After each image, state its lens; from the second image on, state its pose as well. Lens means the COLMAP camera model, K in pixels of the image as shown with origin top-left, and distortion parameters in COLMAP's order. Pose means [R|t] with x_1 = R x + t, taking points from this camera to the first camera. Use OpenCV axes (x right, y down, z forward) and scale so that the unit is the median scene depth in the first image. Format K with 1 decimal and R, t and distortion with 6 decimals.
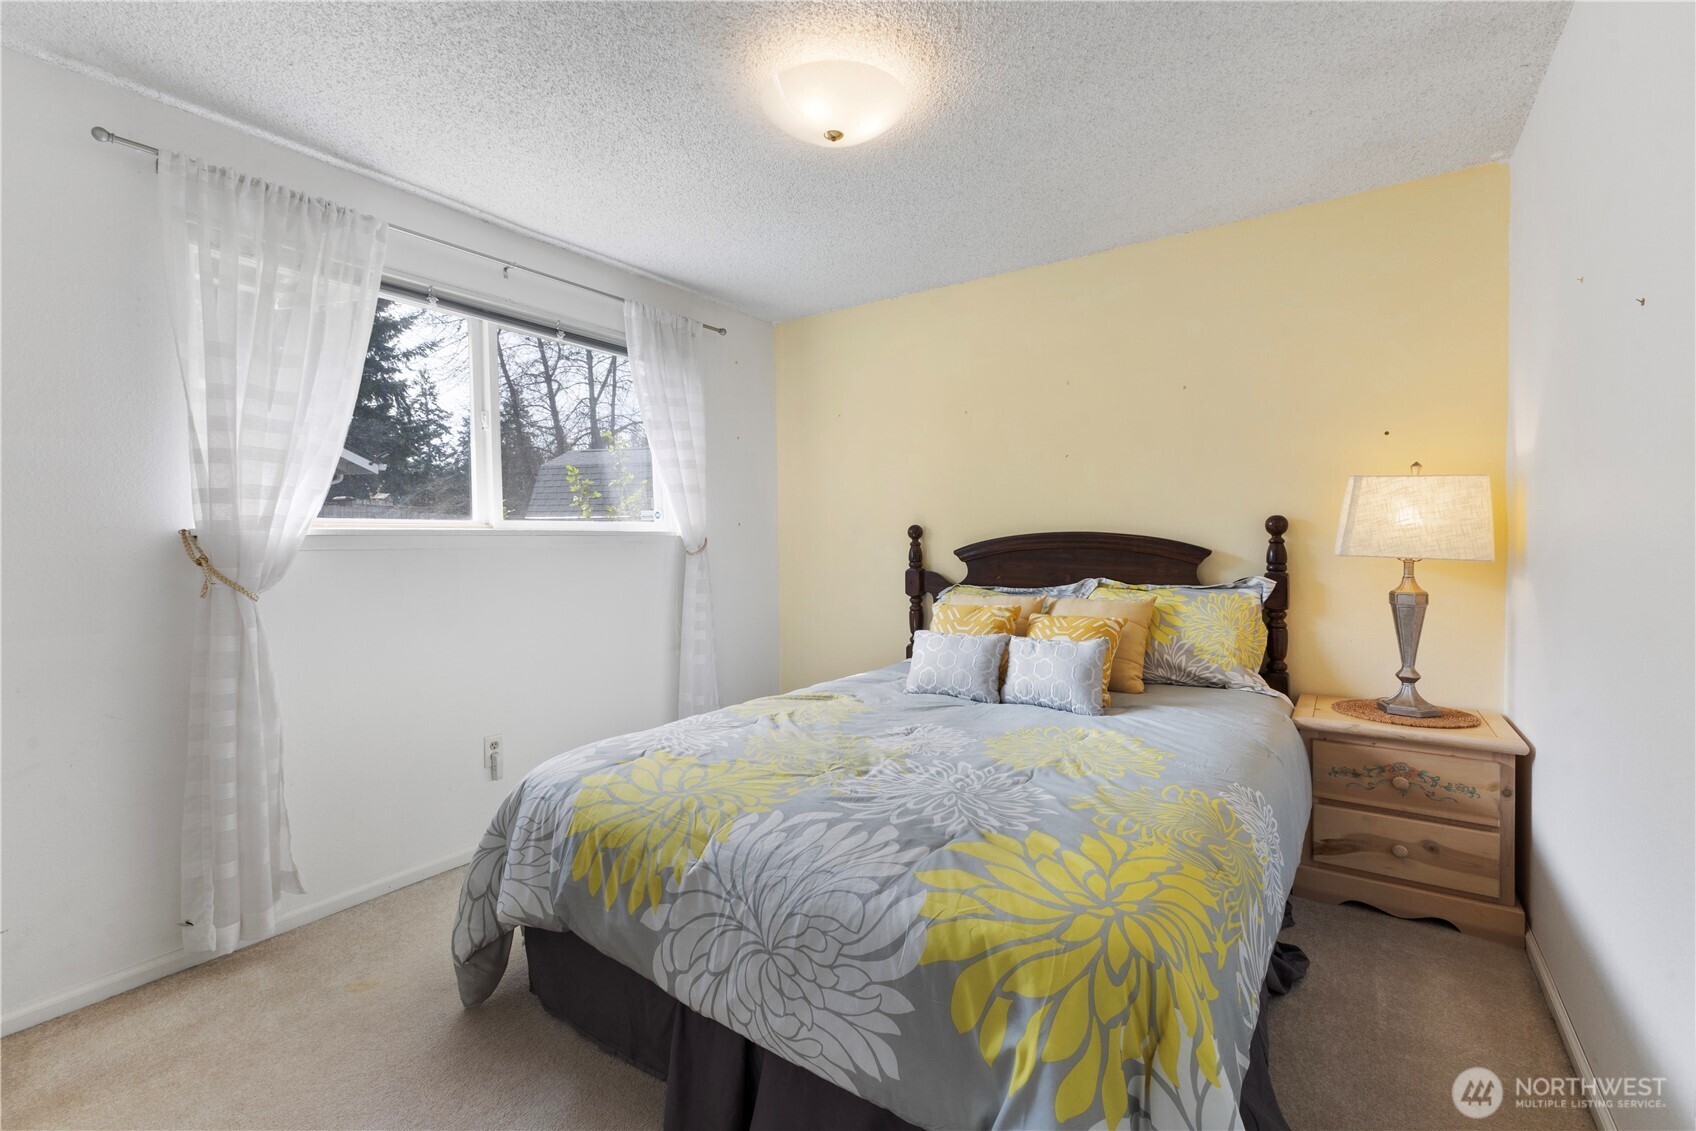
lens RADIAL K [[734.2, 0, 842.3], [0, 734.2, 554.3], [0, 0, 1]] dist [0.000428, -0.000526]
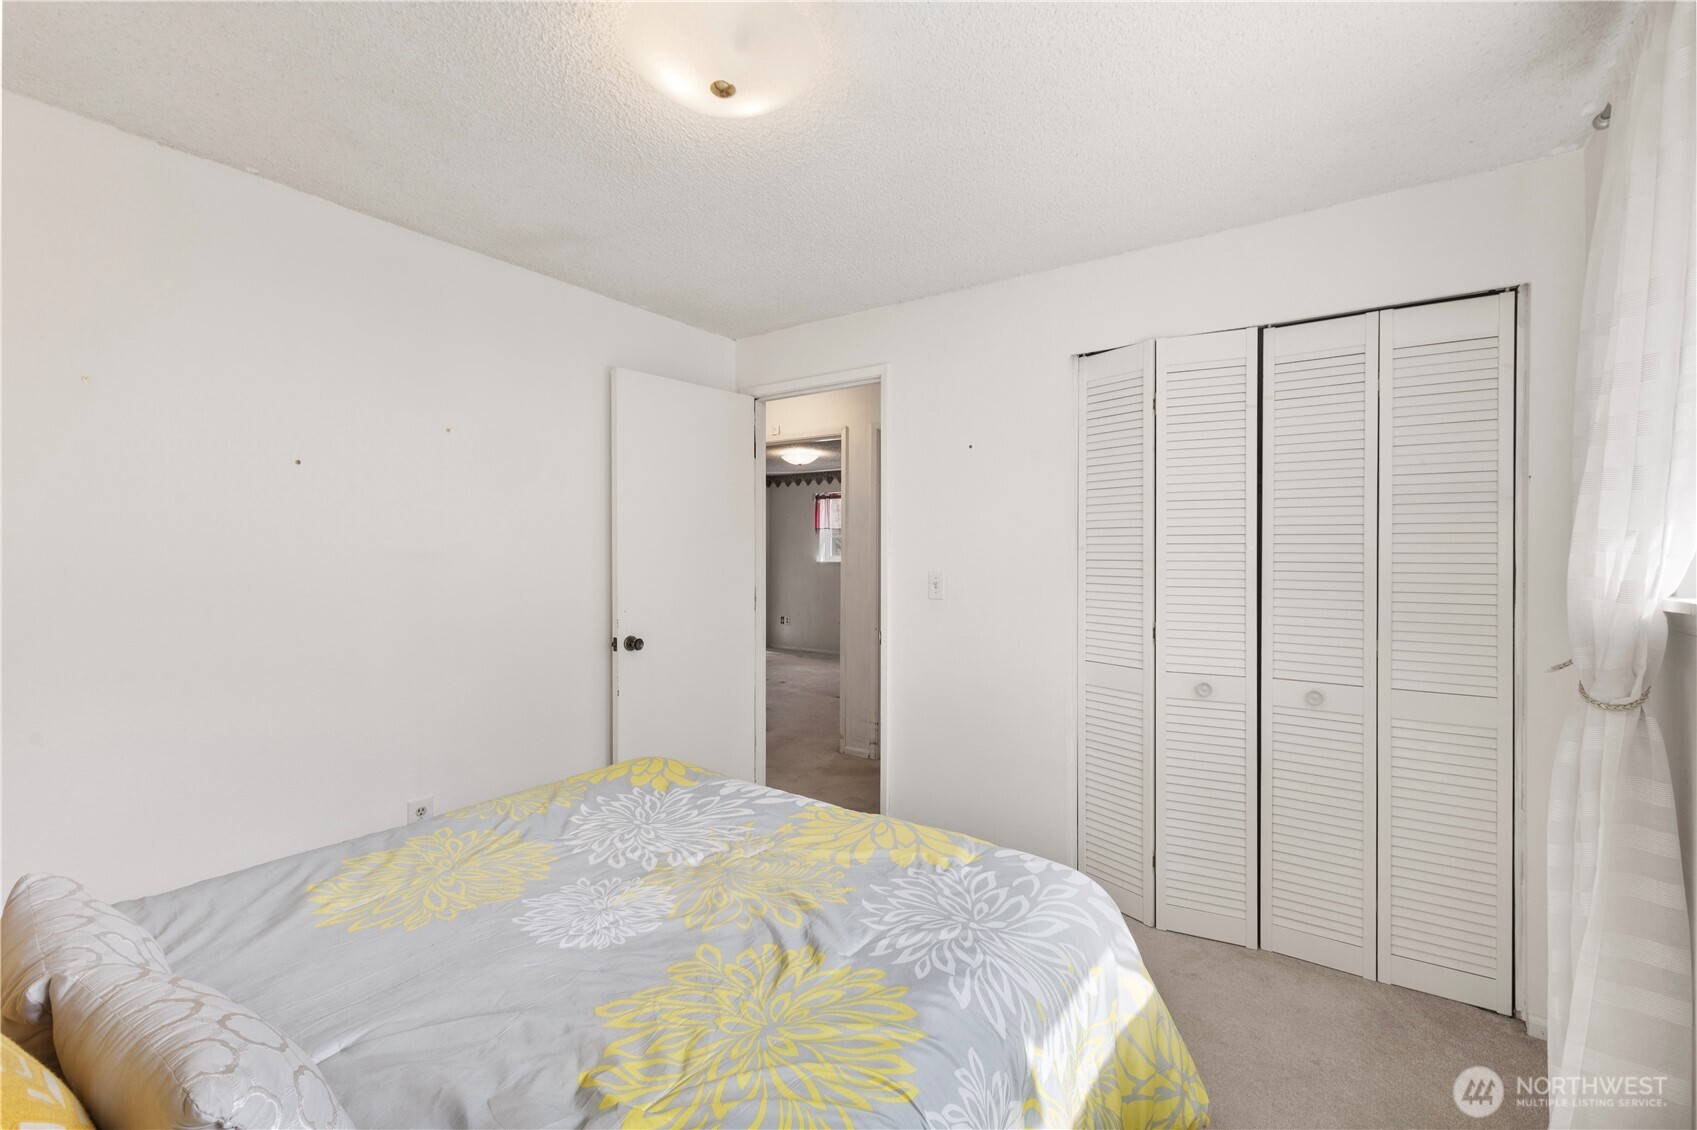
lens RADIAL K [[734.6, 0, 842.8], [0, 734.6, 553.7], [0, 0, 1]] dist [0.000428, -0.000526]
pose [[-0.999853, 0.009080, 0.014555, -0.170257], [0.009286, 0.999857, 0.014136, -0.108048], [-0.014424, 0.014269, -0.999794, 2.086297]]
